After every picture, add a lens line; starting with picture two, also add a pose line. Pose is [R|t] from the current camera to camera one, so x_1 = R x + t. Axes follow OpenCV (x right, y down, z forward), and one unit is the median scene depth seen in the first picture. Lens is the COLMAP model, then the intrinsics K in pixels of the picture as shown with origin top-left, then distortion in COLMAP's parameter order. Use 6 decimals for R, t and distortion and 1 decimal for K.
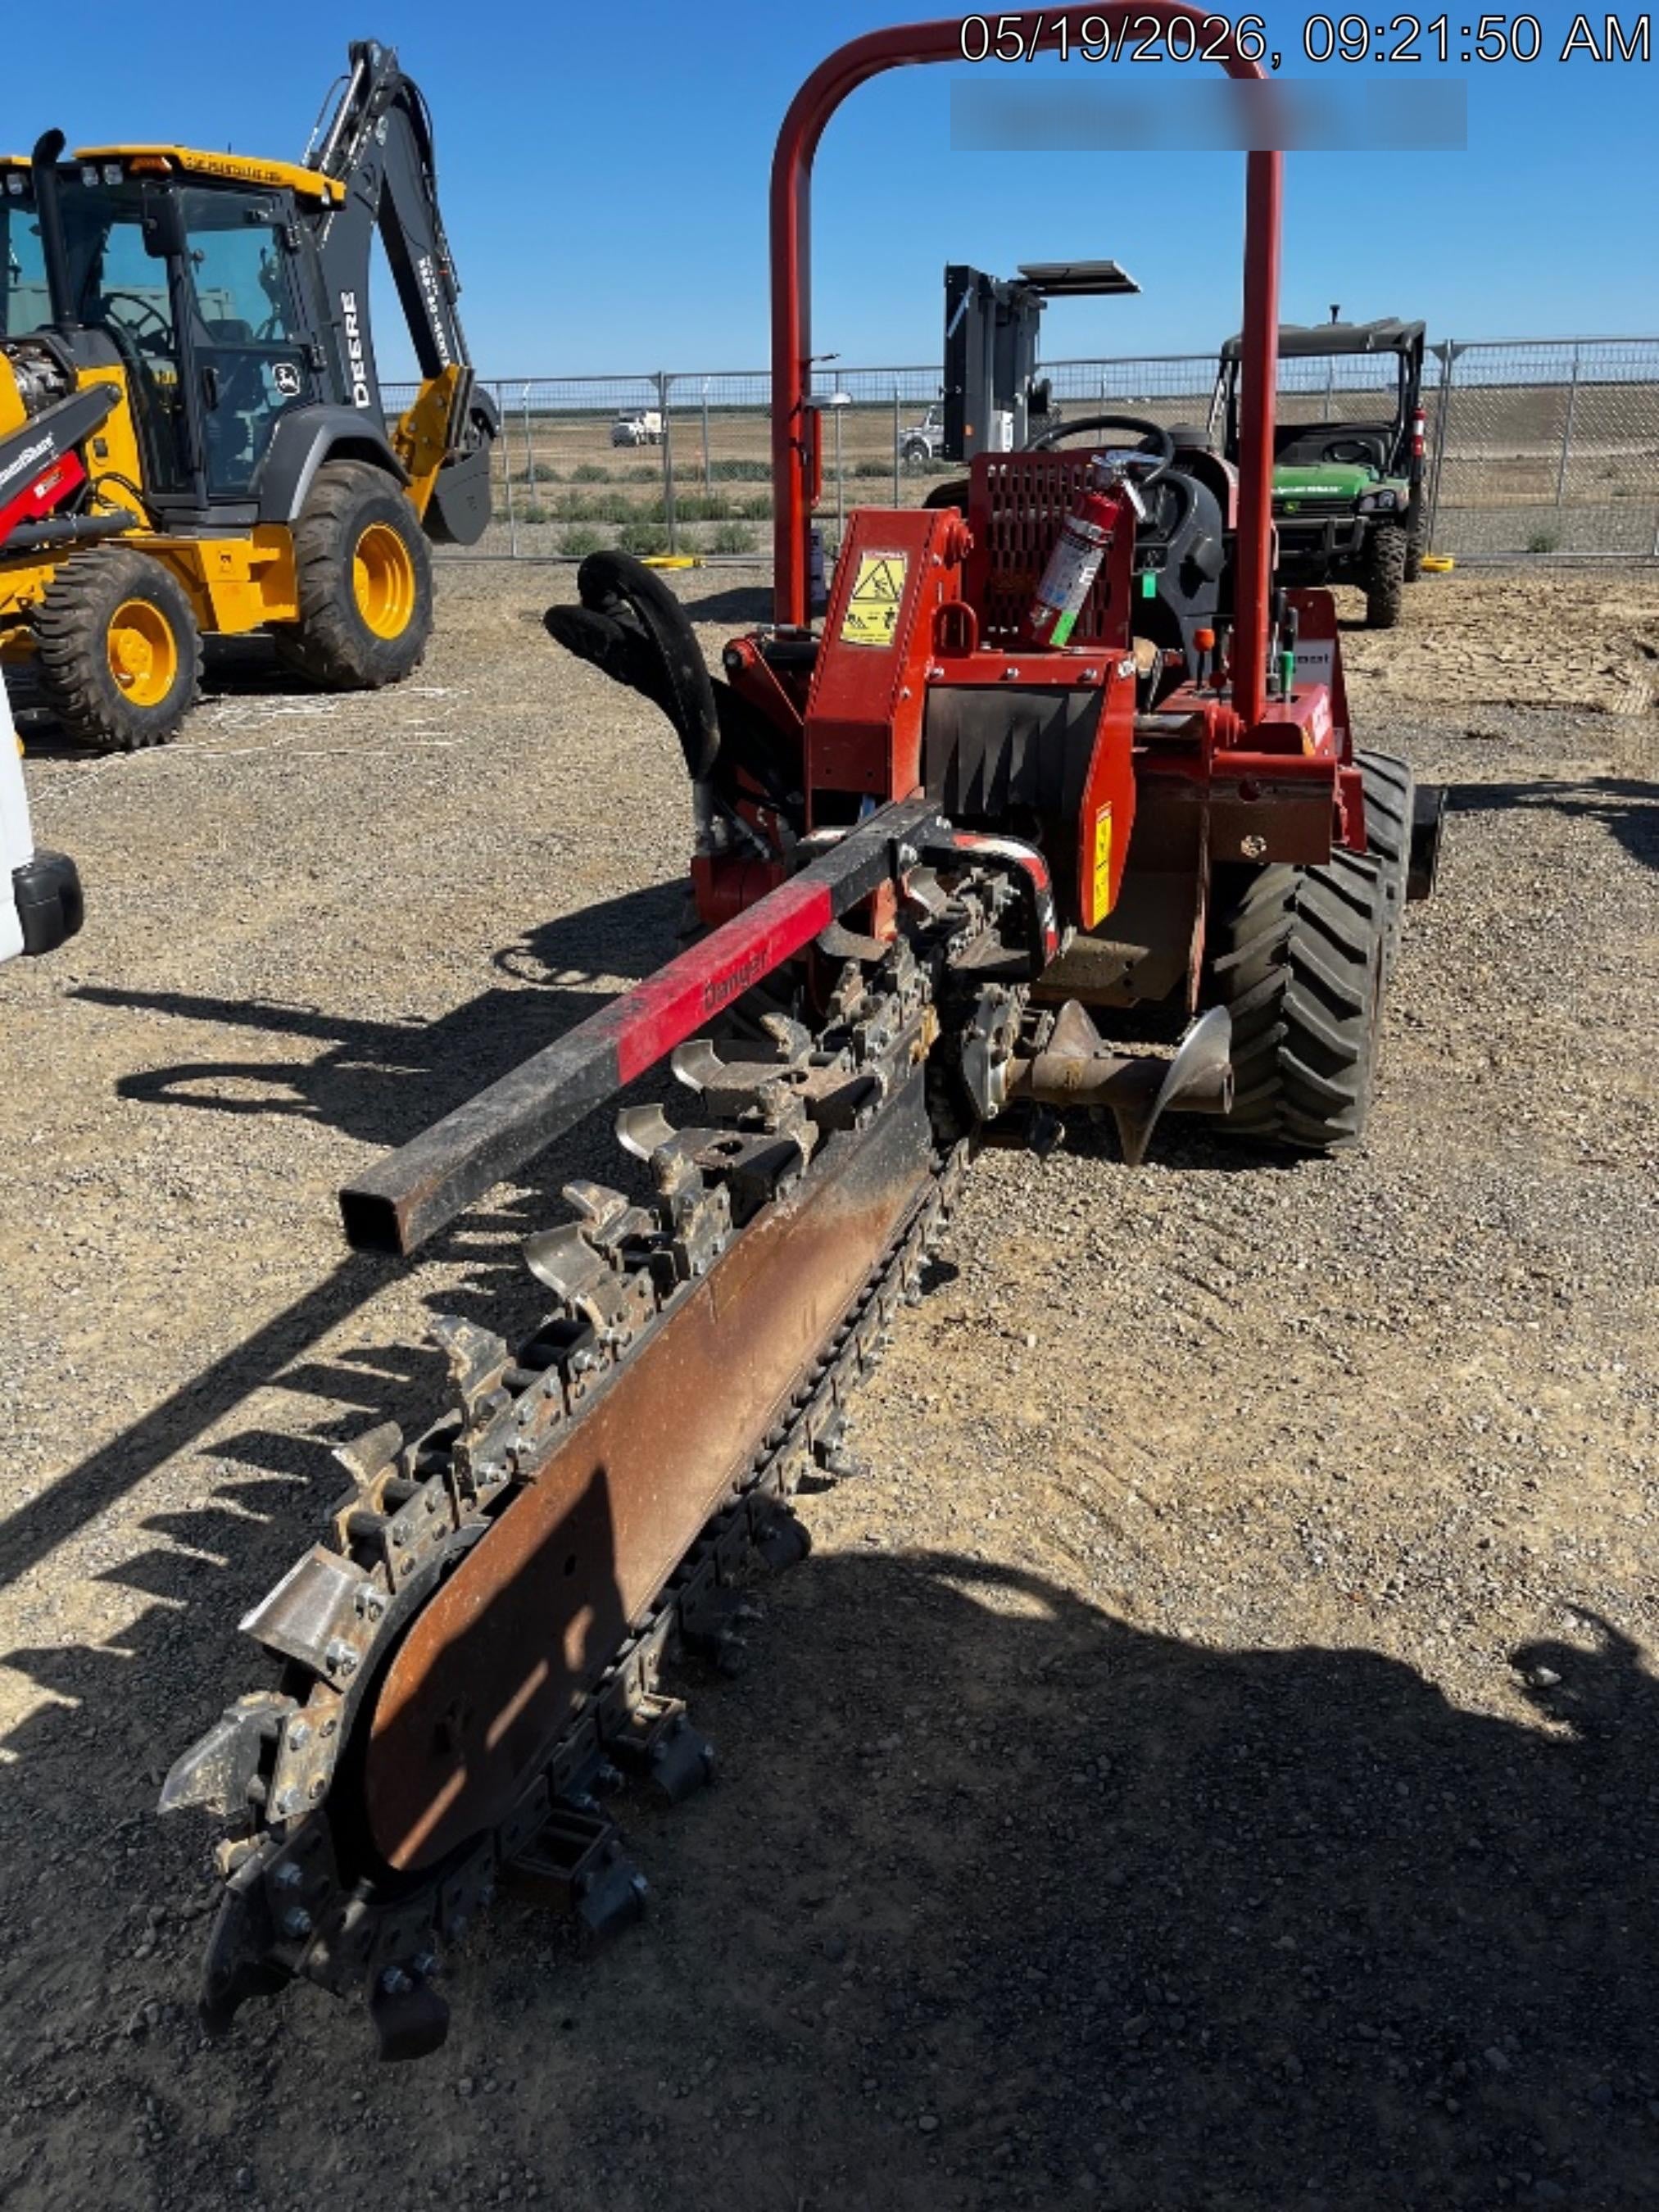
lens RADIAL K [[1699.2, 0, 829.6], [0, 1699.2, 1042.9], [0, 0, 1]] dist [0.023359, -0.002918]
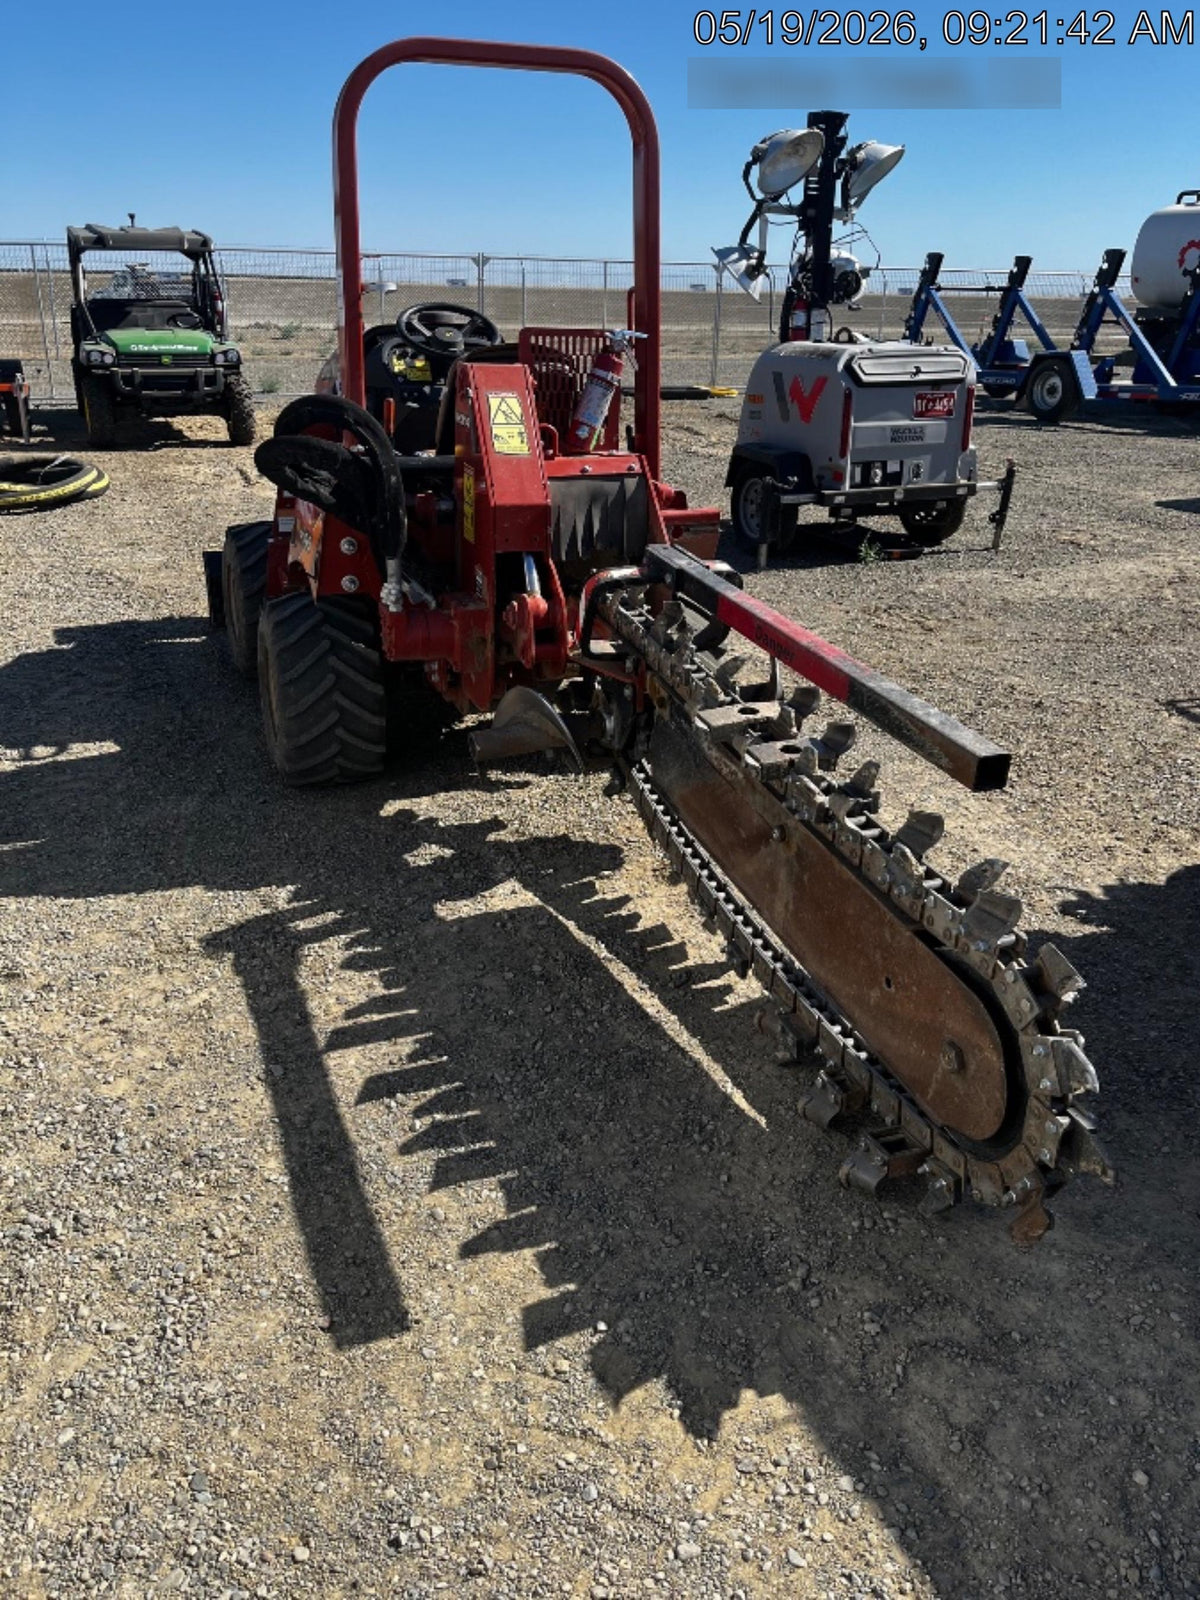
lens RADIAL K [[1174.9, 0, 600.0], [0, 1174.9, 800.0], [0, 0, 1]] dist [0.011343, -0.007870]
pose [[0.742287, -0.230247, 0.629282, -0.648355], [0.196659, 0.972613, 0.123894, -0.051210], [-0.640574, 0.031789, 0.767238, 0.166533]]
